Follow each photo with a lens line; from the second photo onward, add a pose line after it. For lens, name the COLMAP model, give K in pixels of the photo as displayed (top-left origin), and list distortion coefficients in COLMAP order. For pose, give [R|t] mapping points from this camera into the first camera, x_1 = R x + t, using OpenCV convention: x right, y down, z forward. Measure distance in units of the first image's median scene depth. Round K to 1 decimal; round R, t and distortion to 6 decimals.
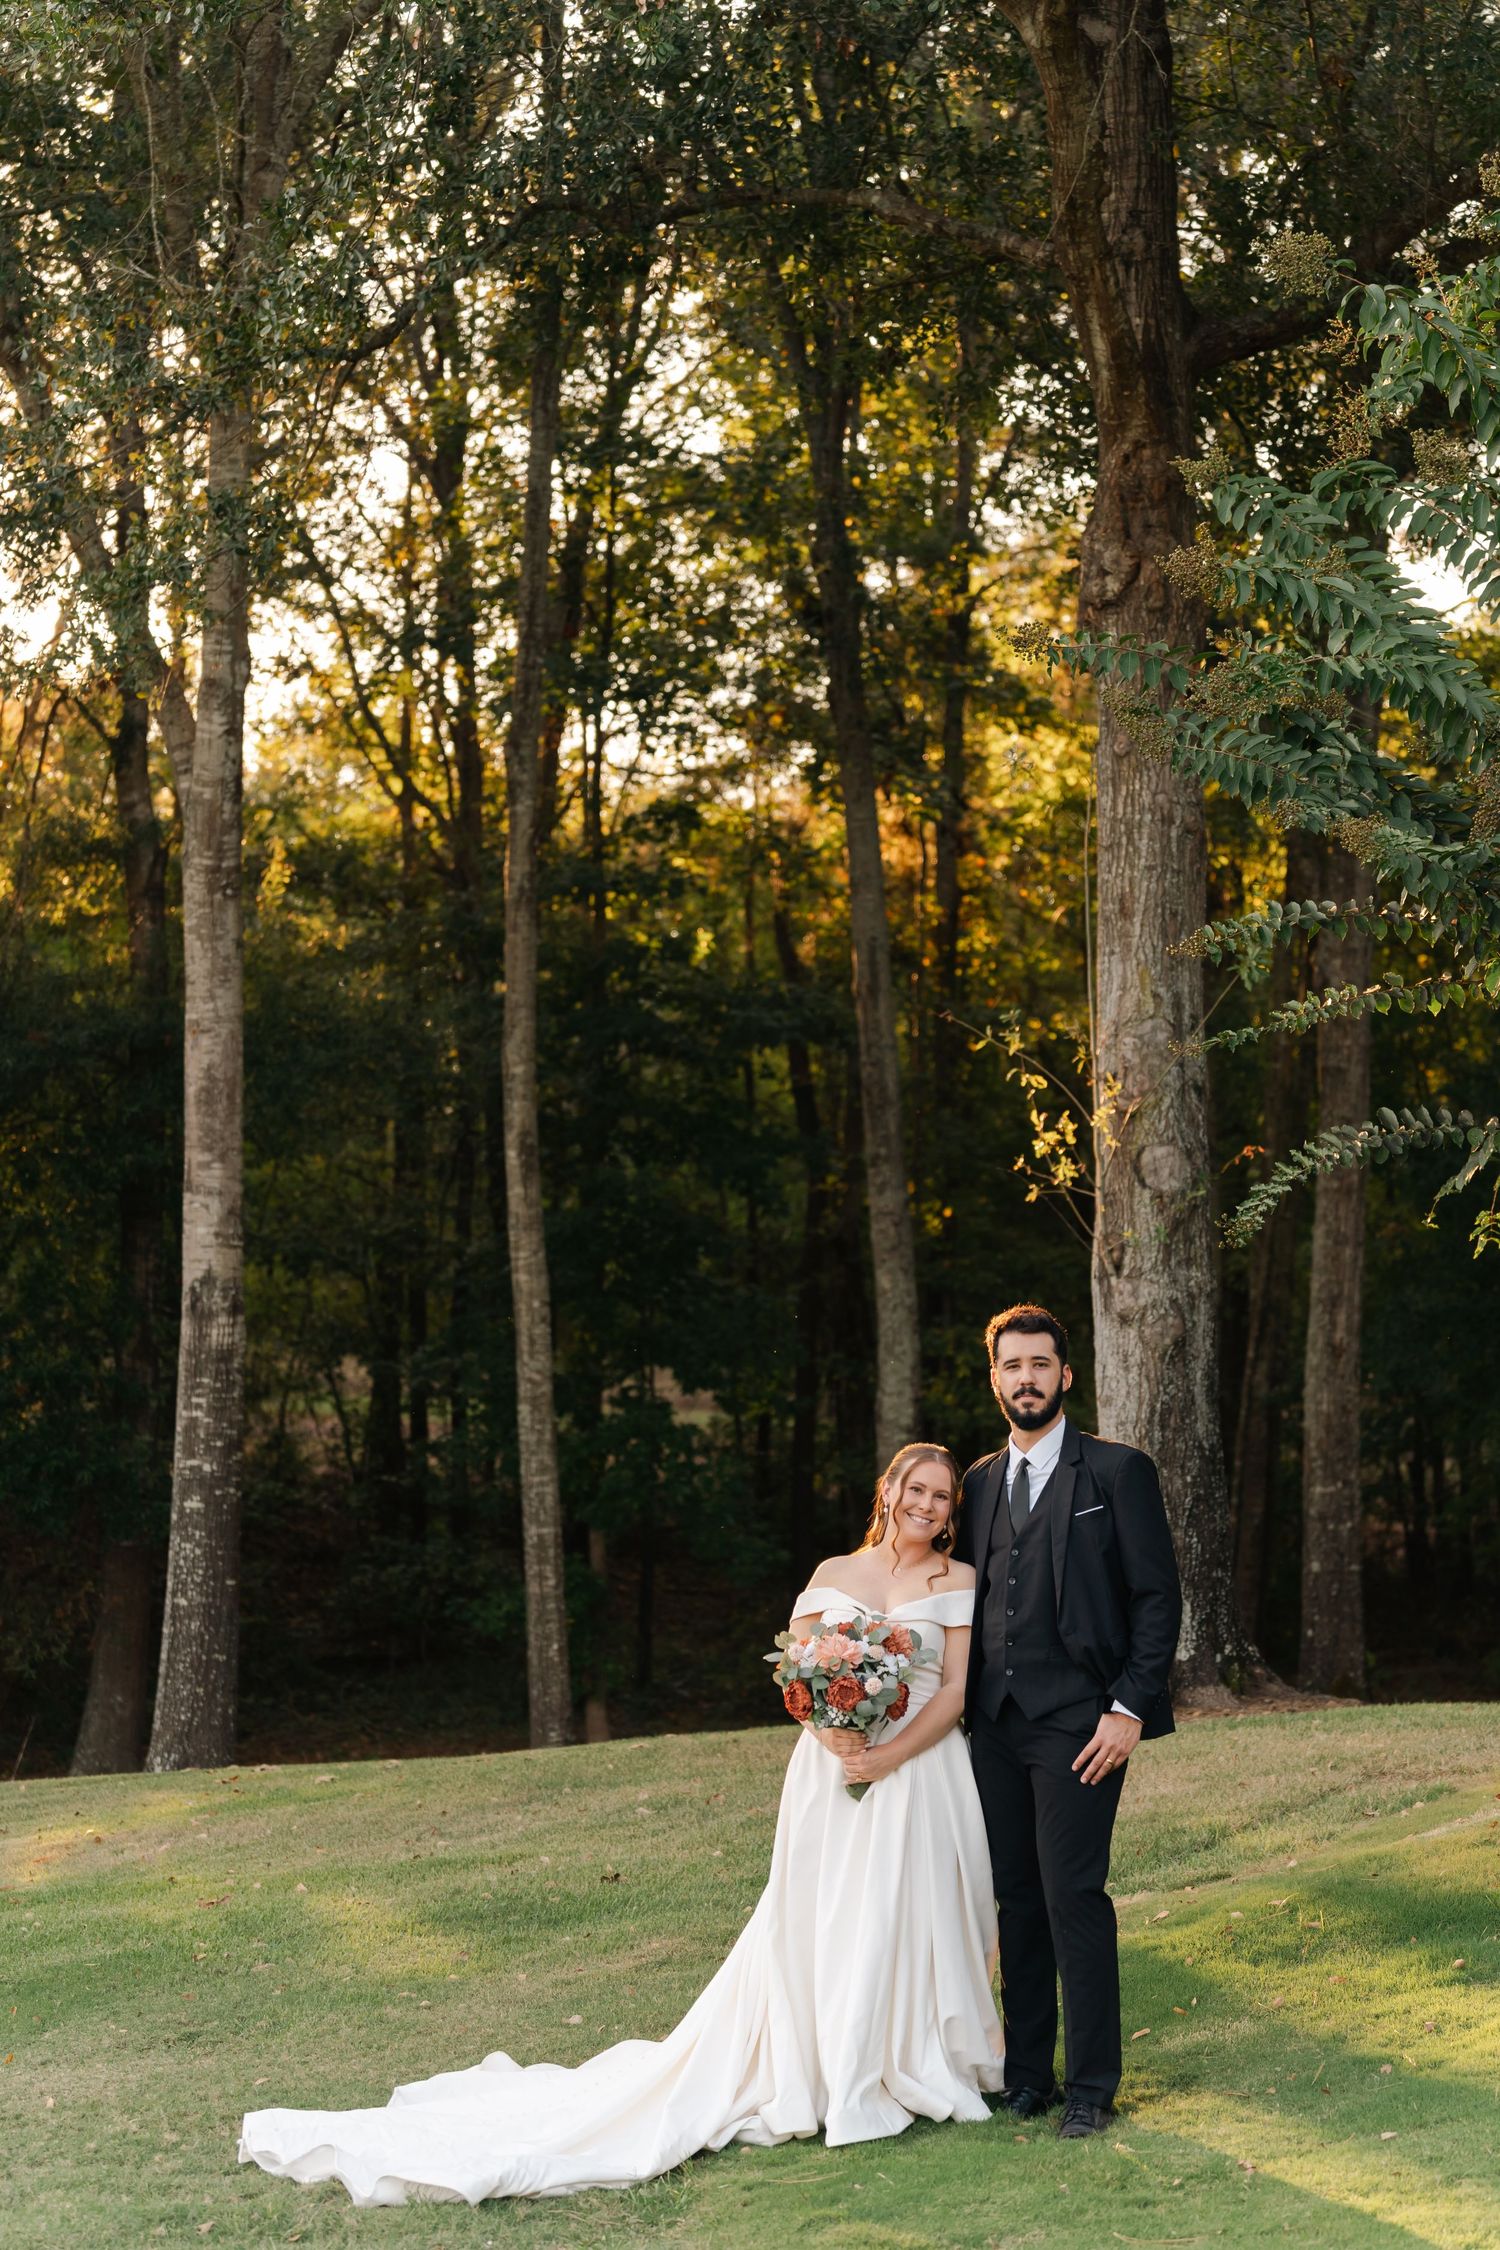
lens RADIAL K [[4558.8, 0, 746.8], [0, 4558.8, 1129.8], [0, 0, 1]] dist [-0.004221, 0.000000]
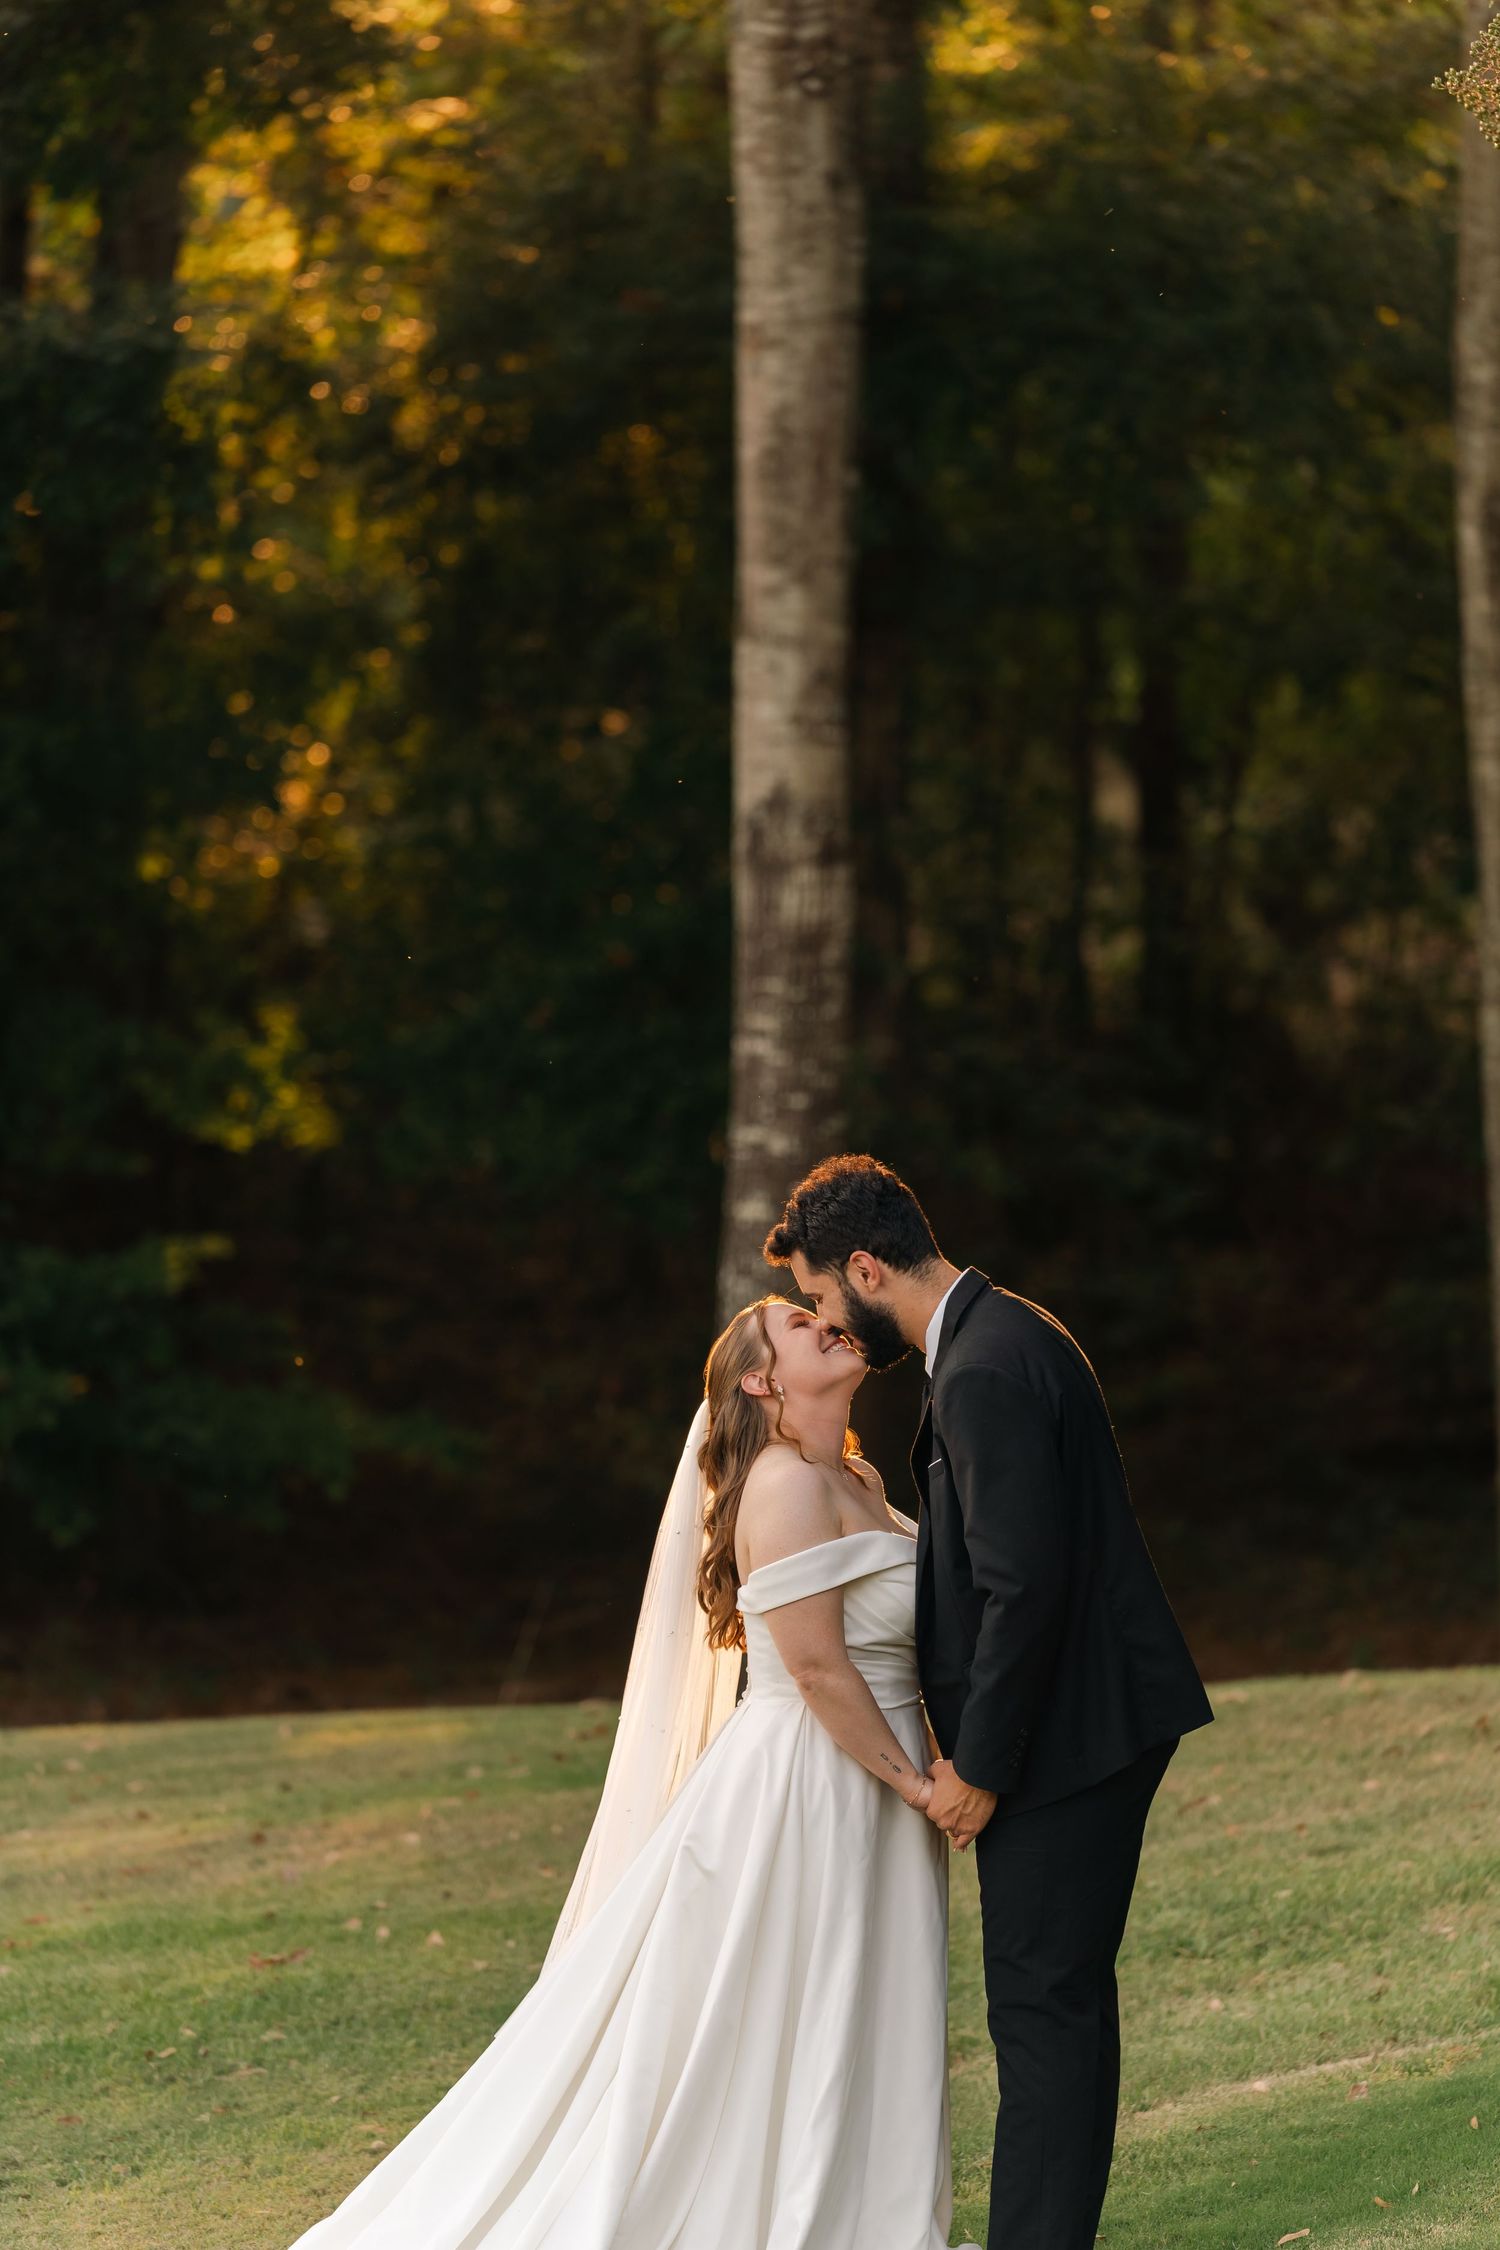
lens RADIAL K [[9624.0, 0, 749.7], [0, 9624.0, 1129.4], [0, 0, 1]] dist [0.225297, 0.000000]
pose [[0.976999, 0.012576, -0.212874, 0.174782], [0.006605, 0.995996, 0.089153, -0.043425], [0.213143, -0.088508, 0.973004, -0.177583]]
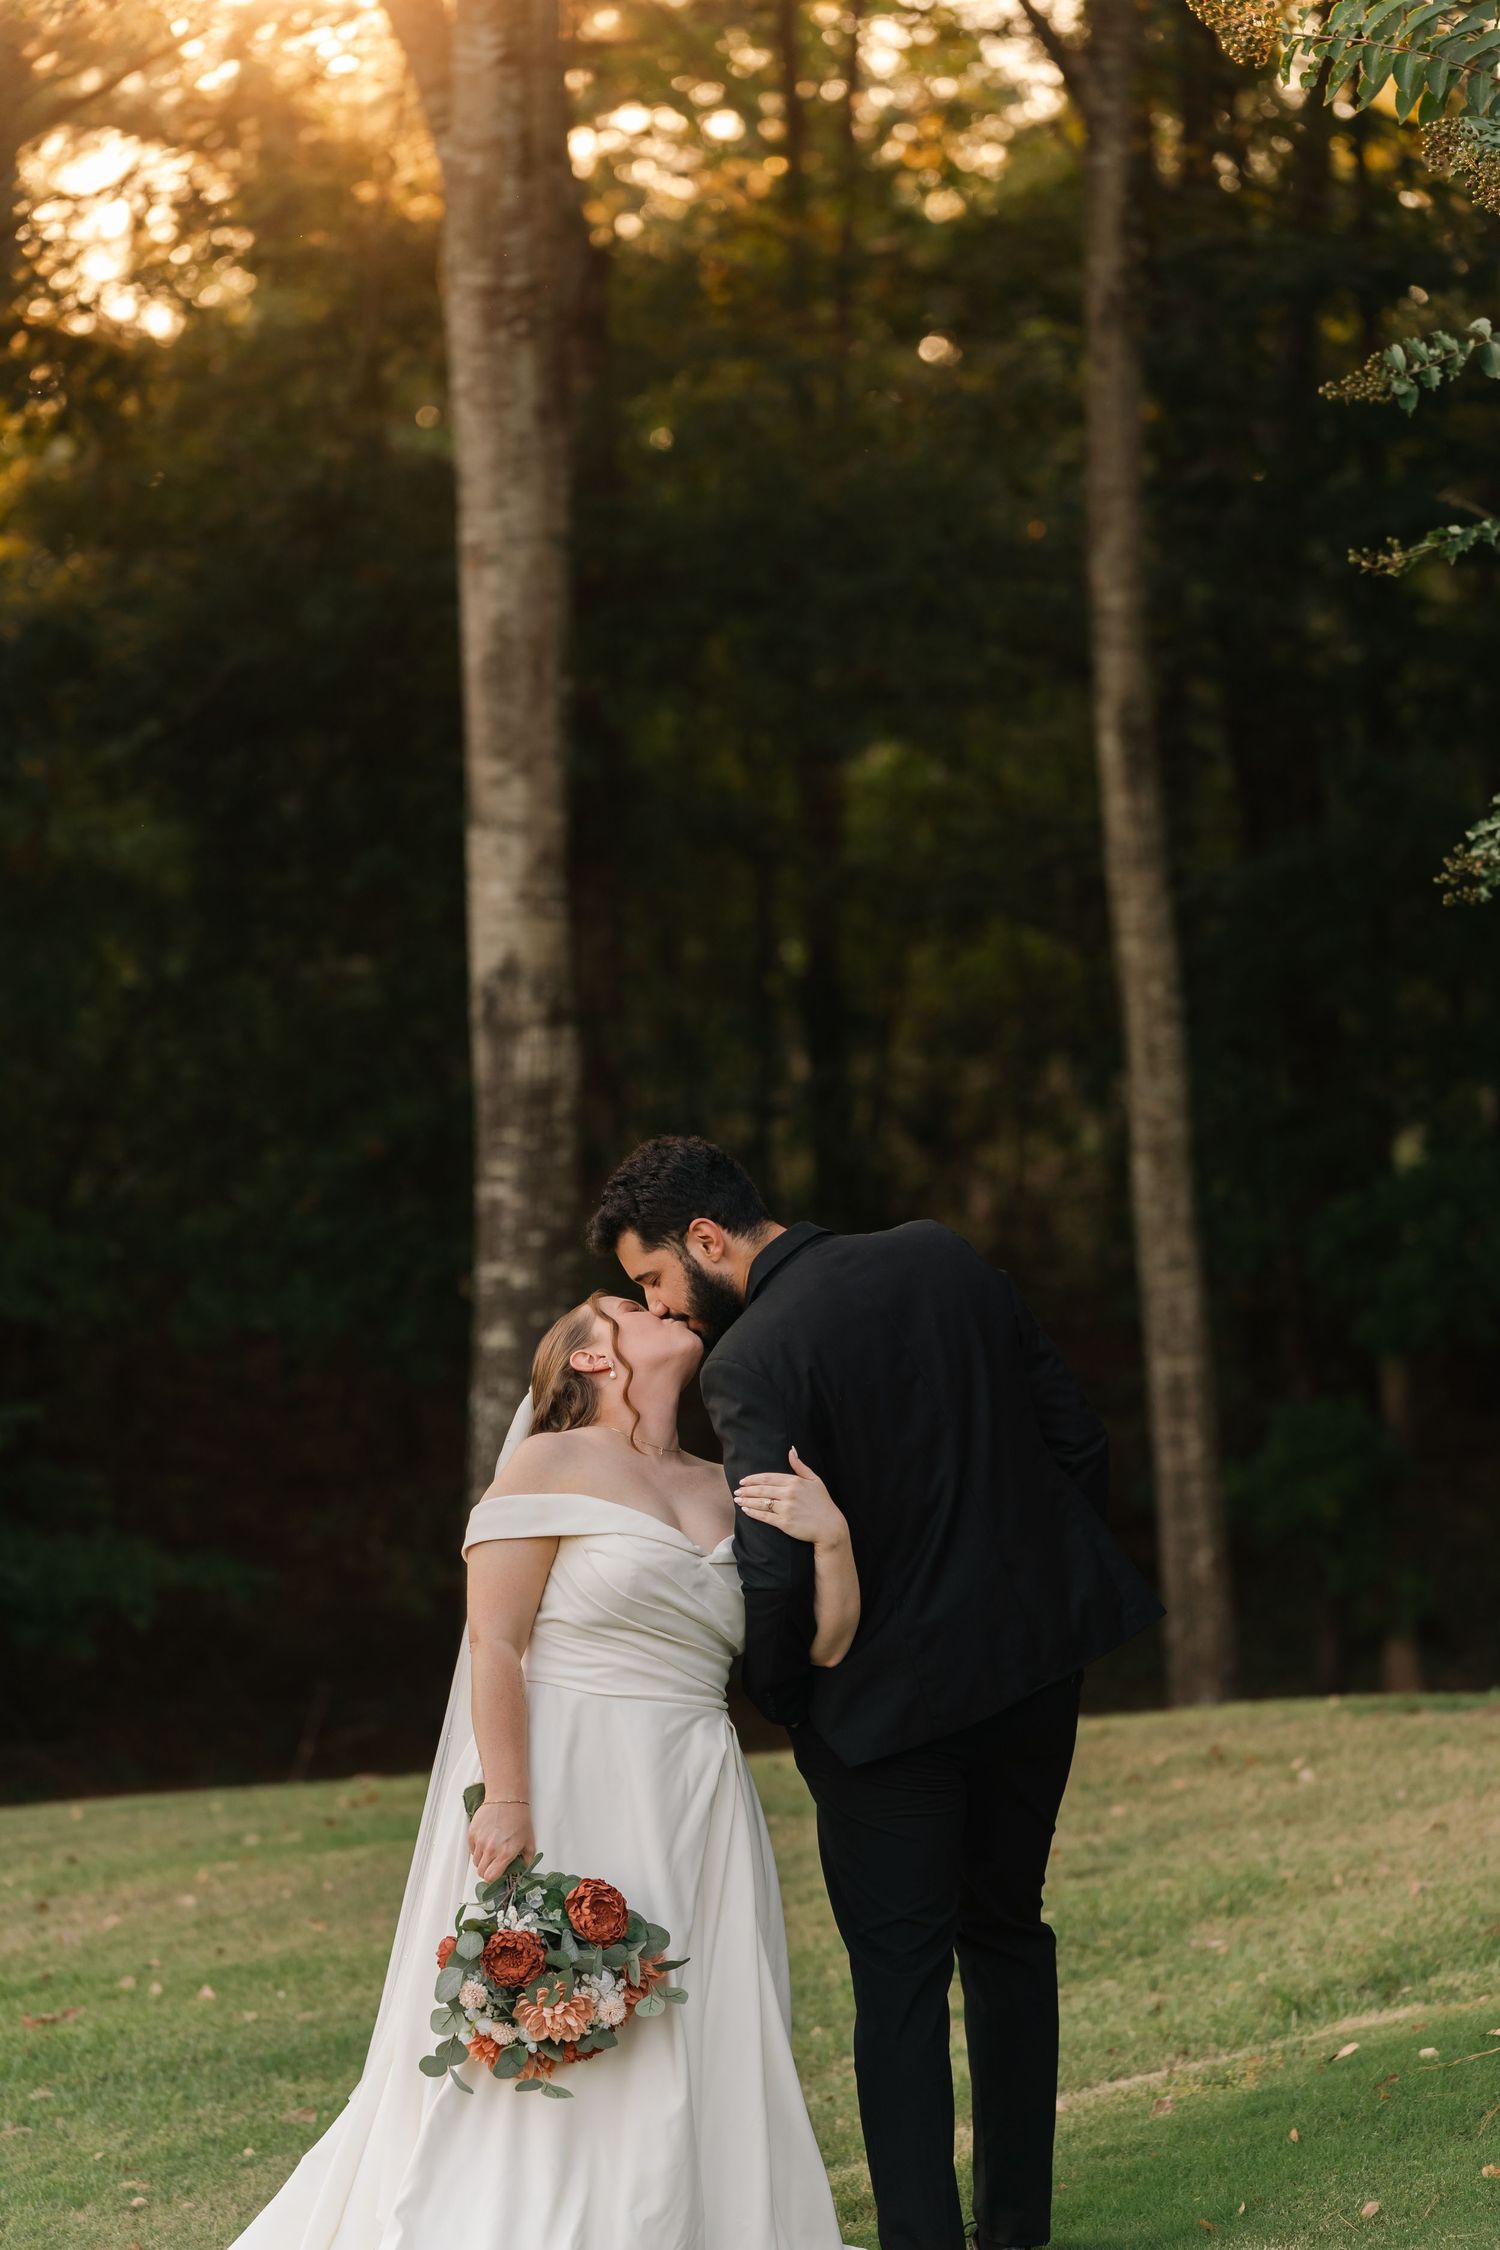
lens RADIAL K [[7472.9, 0, 797.8], [0, 7472.9, 1167.1], [0, 0, 1]] dist [0.087520, 0.000000]
pose [[0.984756, -0.024007, -0.172279, 0.127262], [0.035096, 0.997483, 0.061614, -0.001466], [0.170366, -0.066721, 0.983119, 0.035635]]
